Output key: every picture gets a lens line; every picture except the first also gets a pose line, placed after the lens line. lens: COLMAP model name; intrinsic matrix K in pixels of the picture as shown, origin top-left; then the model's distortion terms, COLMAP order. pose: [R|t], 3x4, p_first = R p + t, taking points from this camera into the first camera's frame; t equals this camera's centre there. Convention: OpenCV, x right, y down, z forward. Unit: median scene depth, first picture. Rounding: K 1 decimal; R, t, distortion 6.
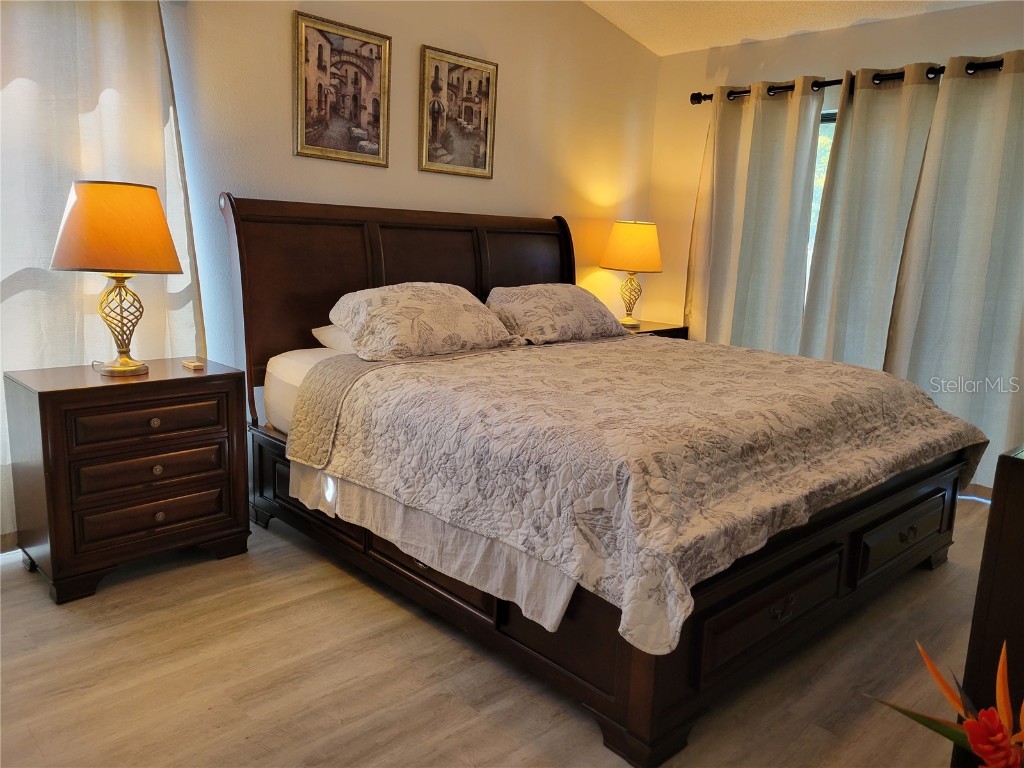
lens RADIAL K [[761.4, 0, 518.4], [0, 761.4, 371.1], [0, 0, 1]] dist [0.061153, -0.052128]
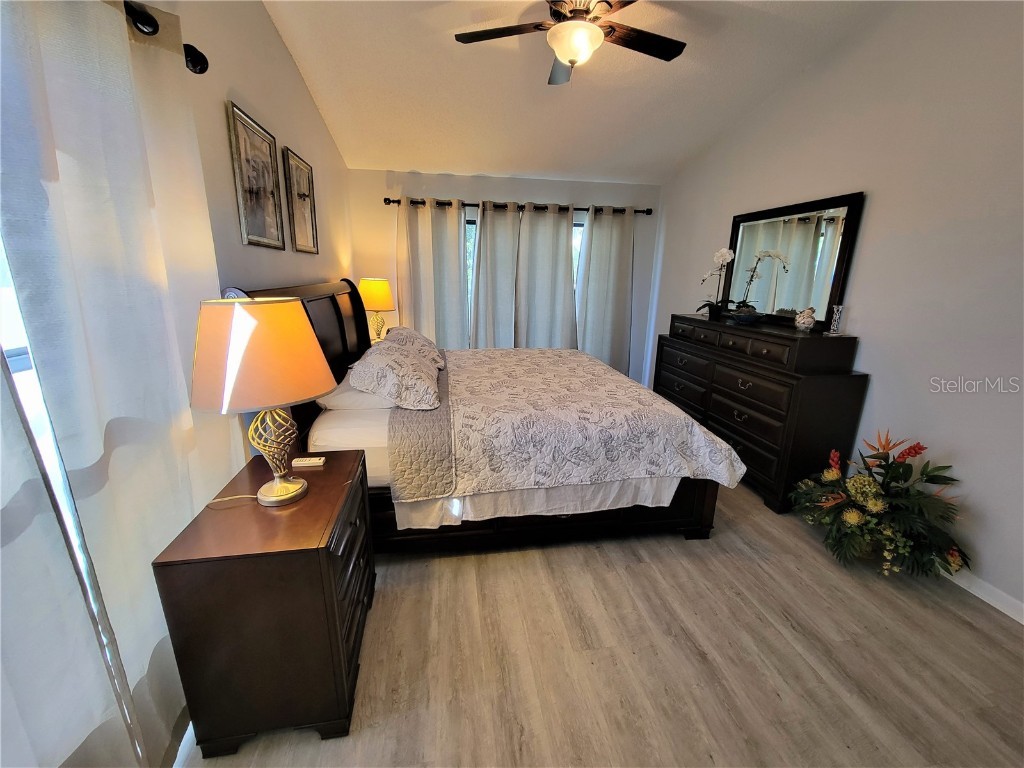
lens RADIAL K [[416.2, 0, 512.0], [0, 416.2, 384.0], [0, 0, 1]] dist [-0.001400, -0.000789]
pose [[0.583655, -0.239513, 0.775874, -0.724692], [0.152959, 0.970832, 0.184633, -0.184151], [-0.797465, 0.010915, 0.603267, 0.474990]]
